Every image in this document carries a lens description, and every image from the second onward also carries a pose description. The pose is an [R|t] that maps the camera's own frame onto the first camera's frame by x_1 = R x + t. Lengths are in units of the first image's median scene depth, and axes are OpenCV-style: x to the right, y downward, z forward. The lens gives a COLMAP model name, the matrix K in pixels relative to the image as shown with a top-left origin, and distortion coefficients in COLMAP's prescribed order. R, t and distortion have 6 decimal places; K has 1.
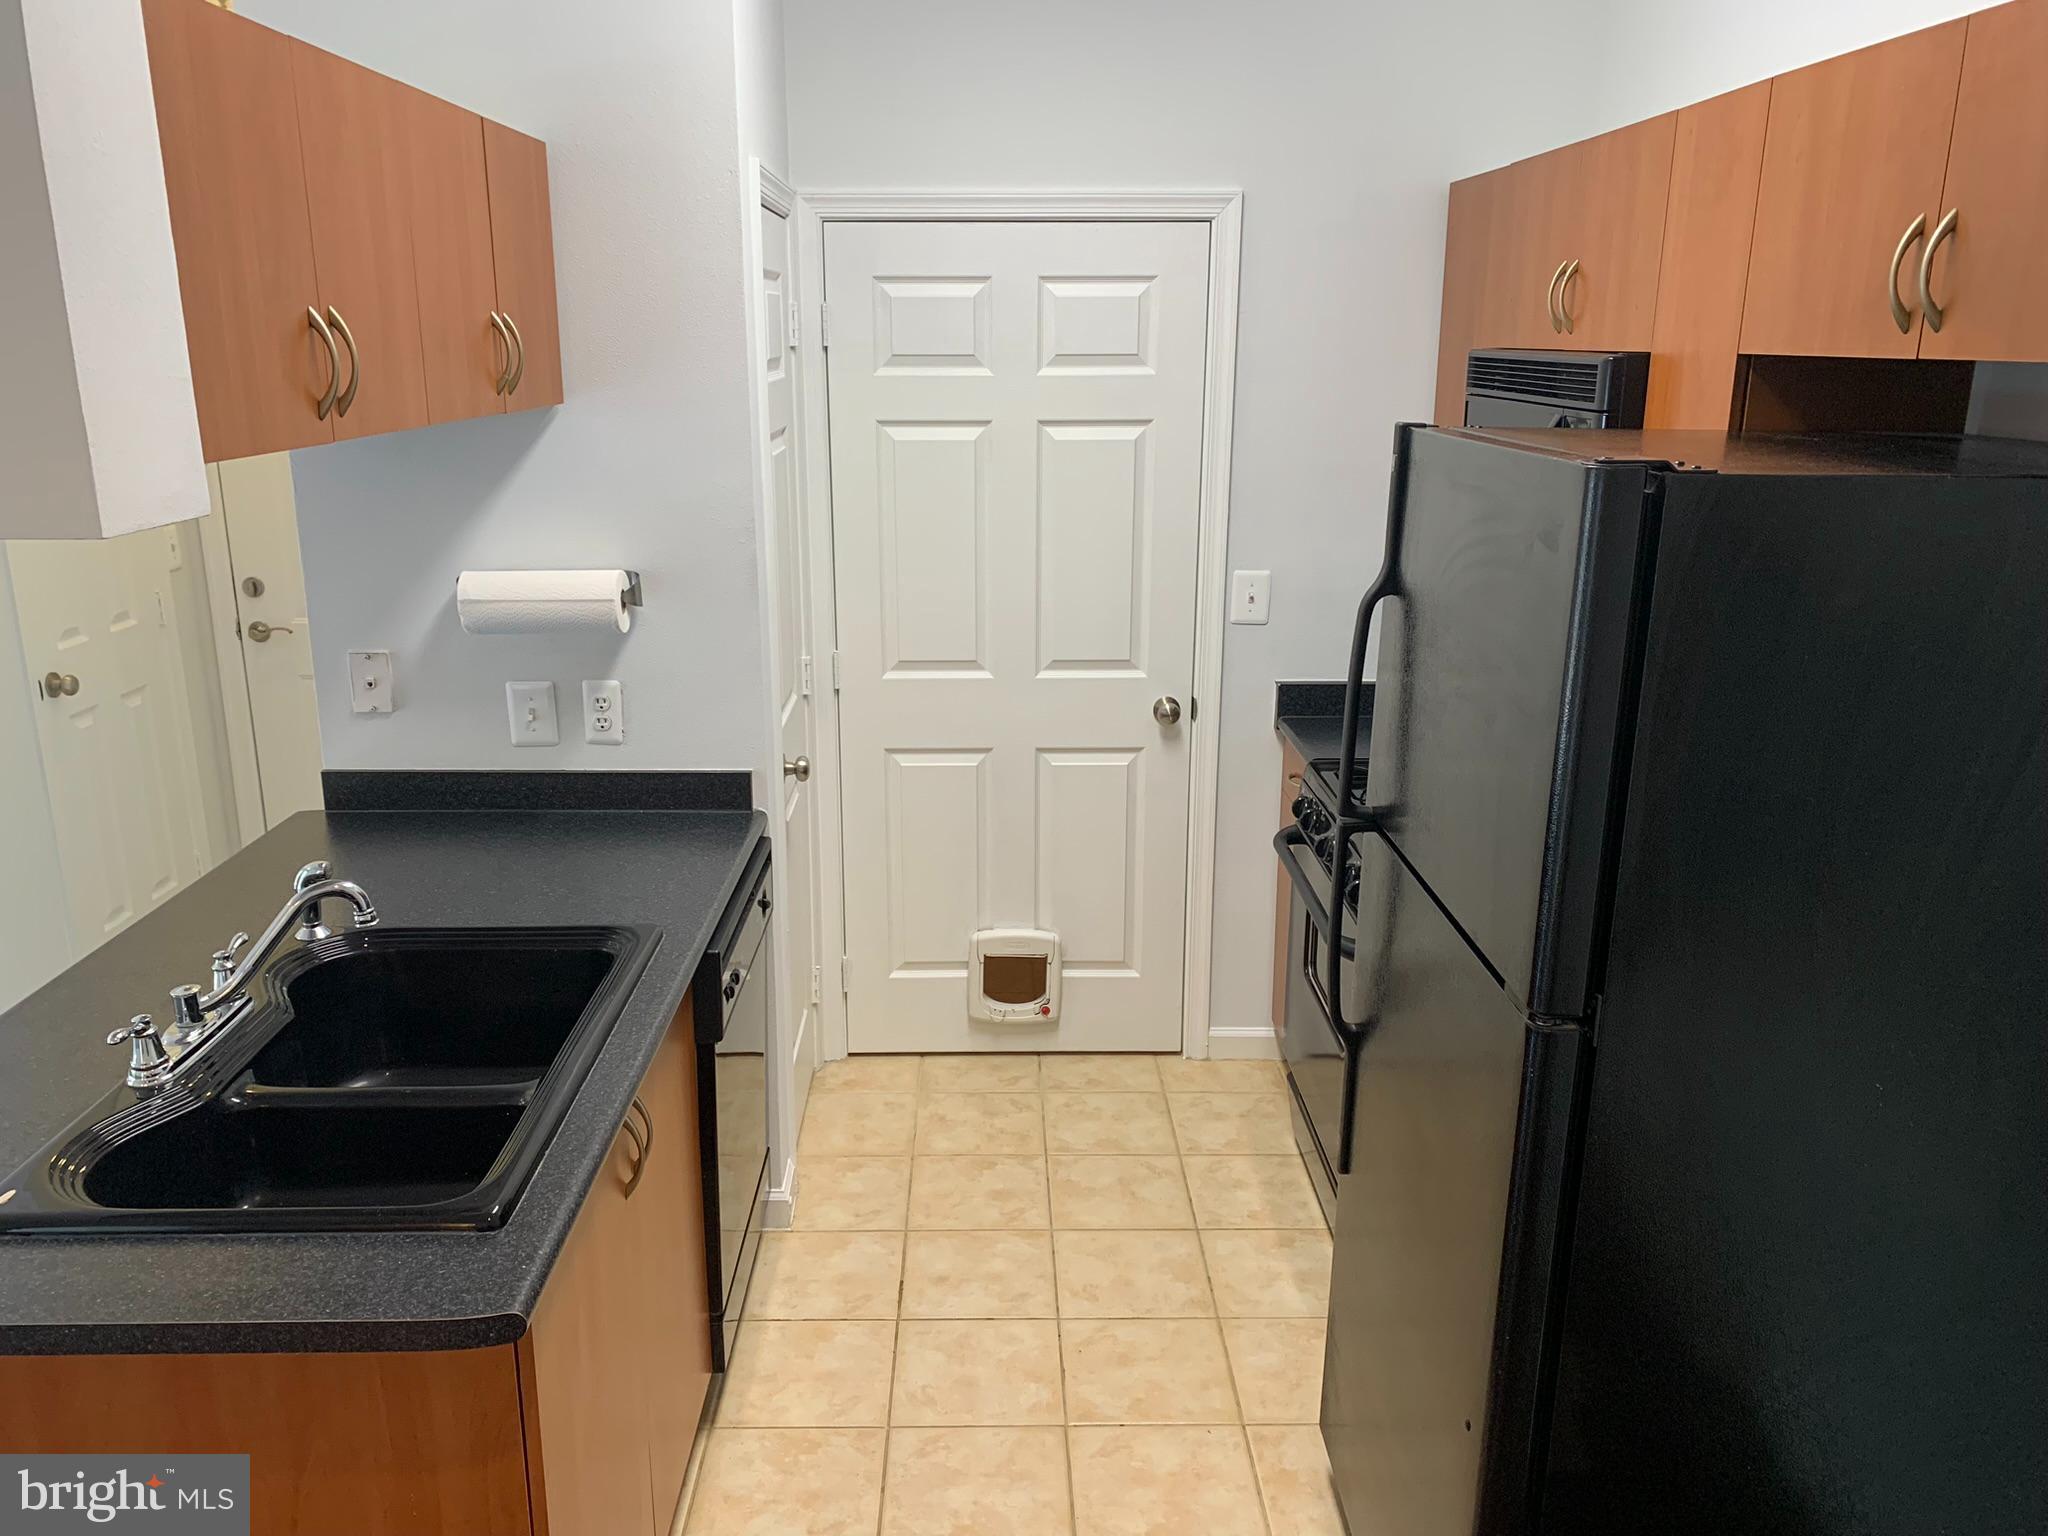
lens RADIAL K [[1568.9, 0, 1035.5], [0, 1568.9, 835.9], [0, 0, 1]] dist [0.049900, -0.055004]
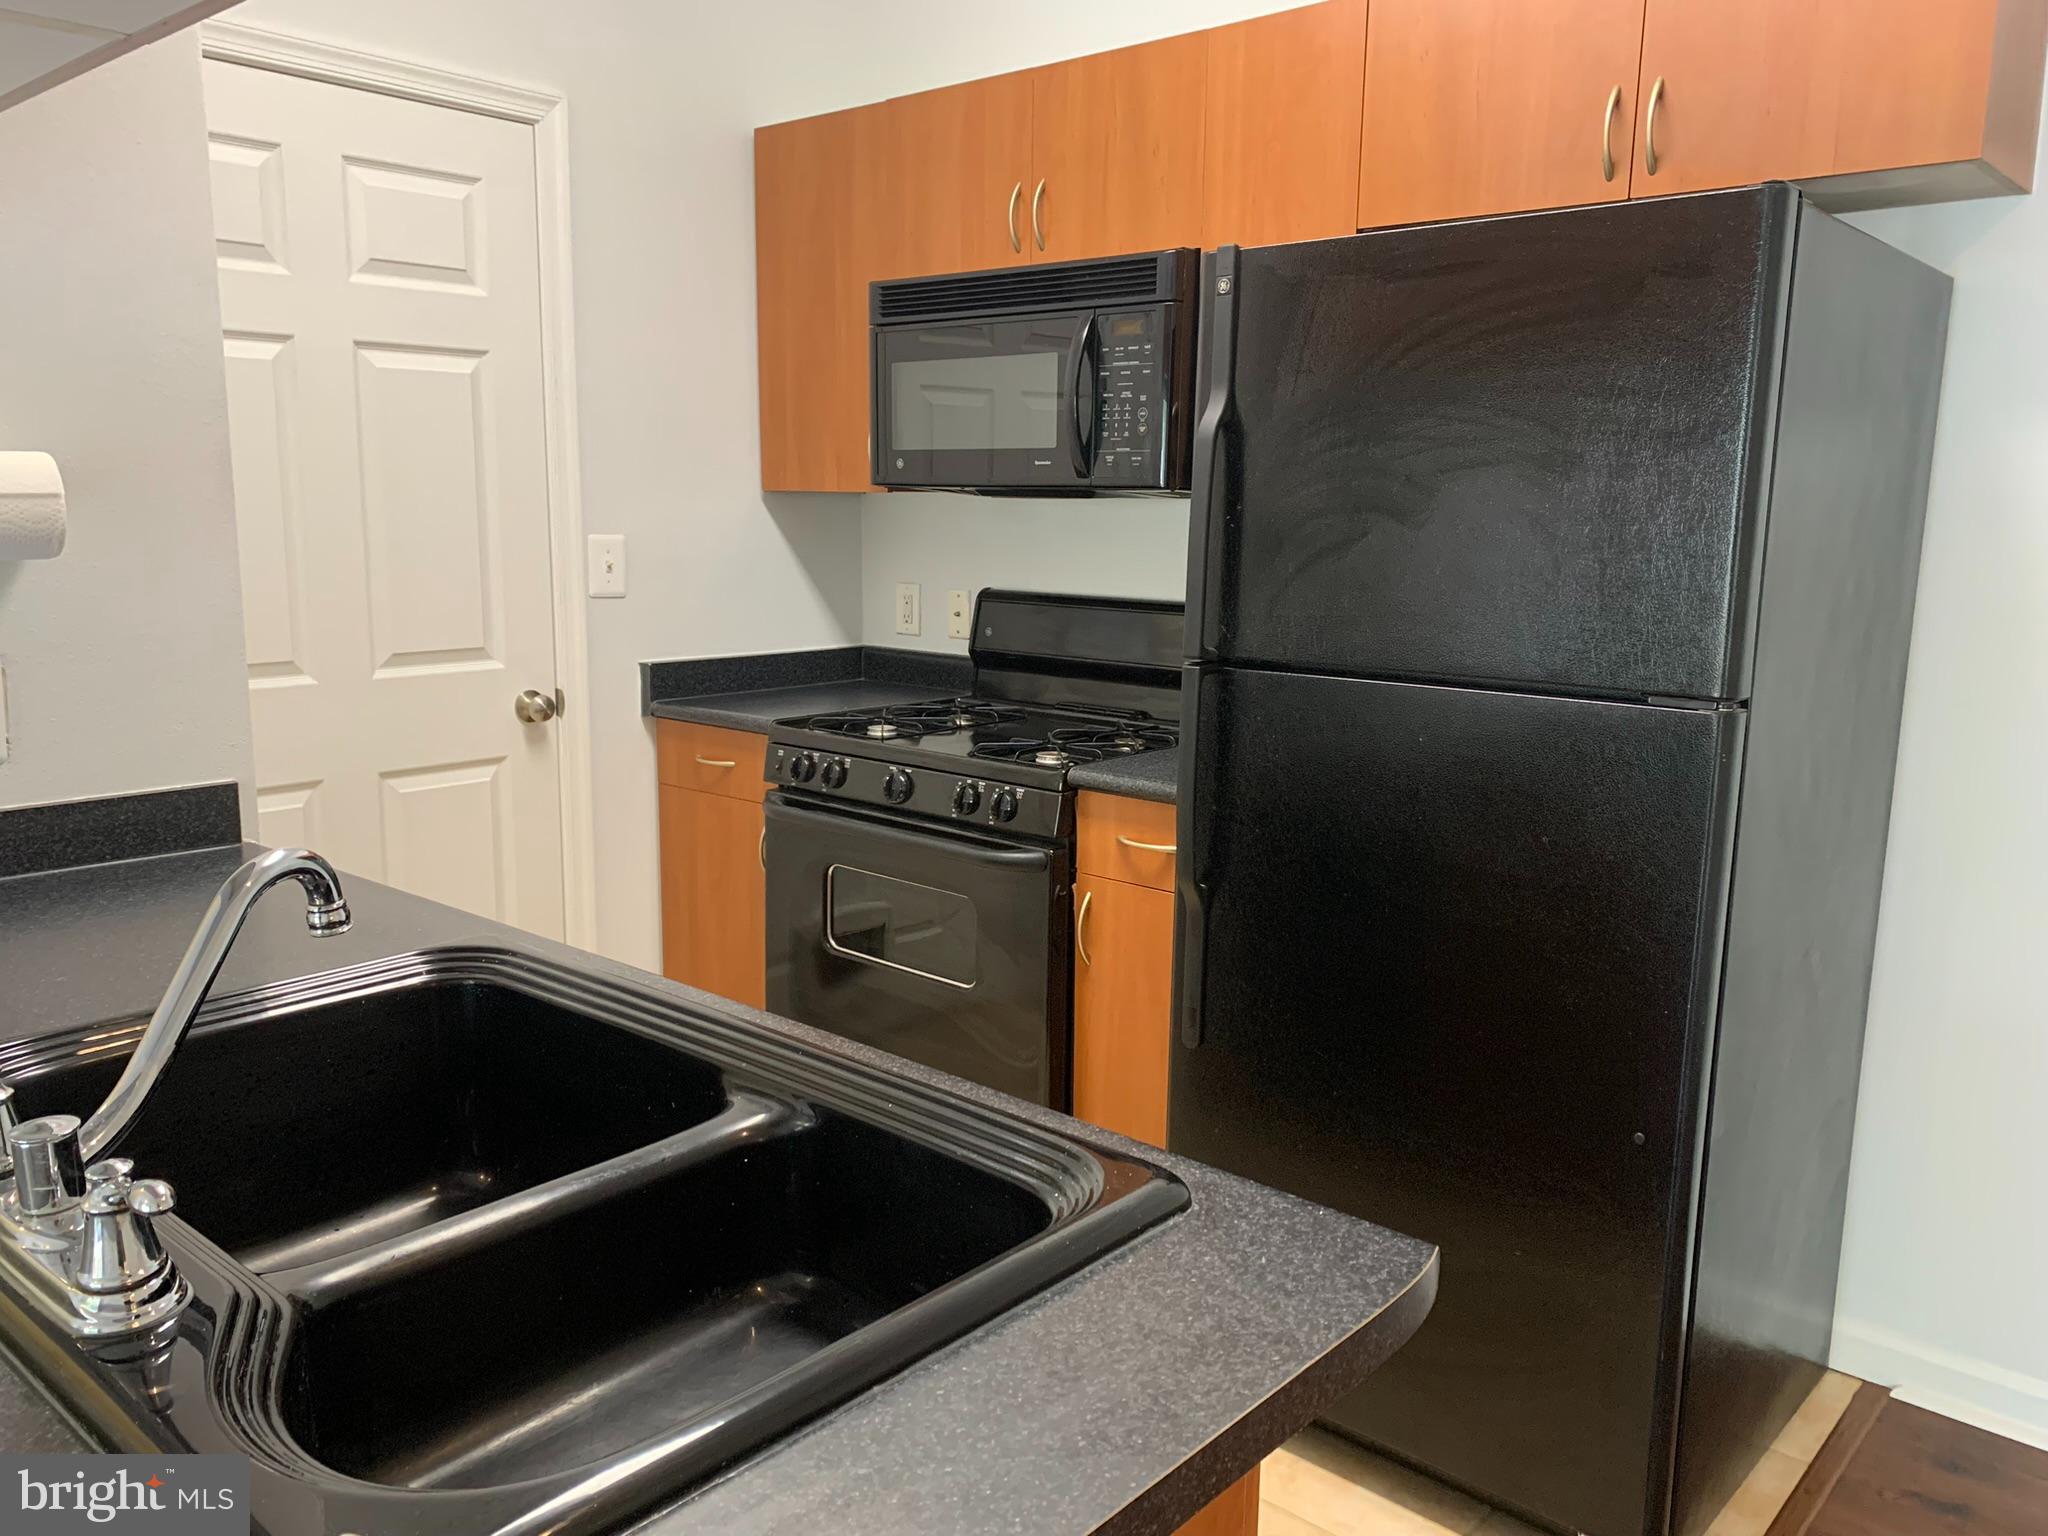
lens RADIAL K [[1568.9, 0, 1035.9], [0, 1568.9, 788.1], [0, 0, 1]] dist [0.049900, -0.055004]
pose [[0.678154, -0.134126, 0.722577, -0.348233], [0.218167, 0.975625, -0.023657, 0.039869], [-0.701791, 0.173685, 0.690886, 0.257237]]
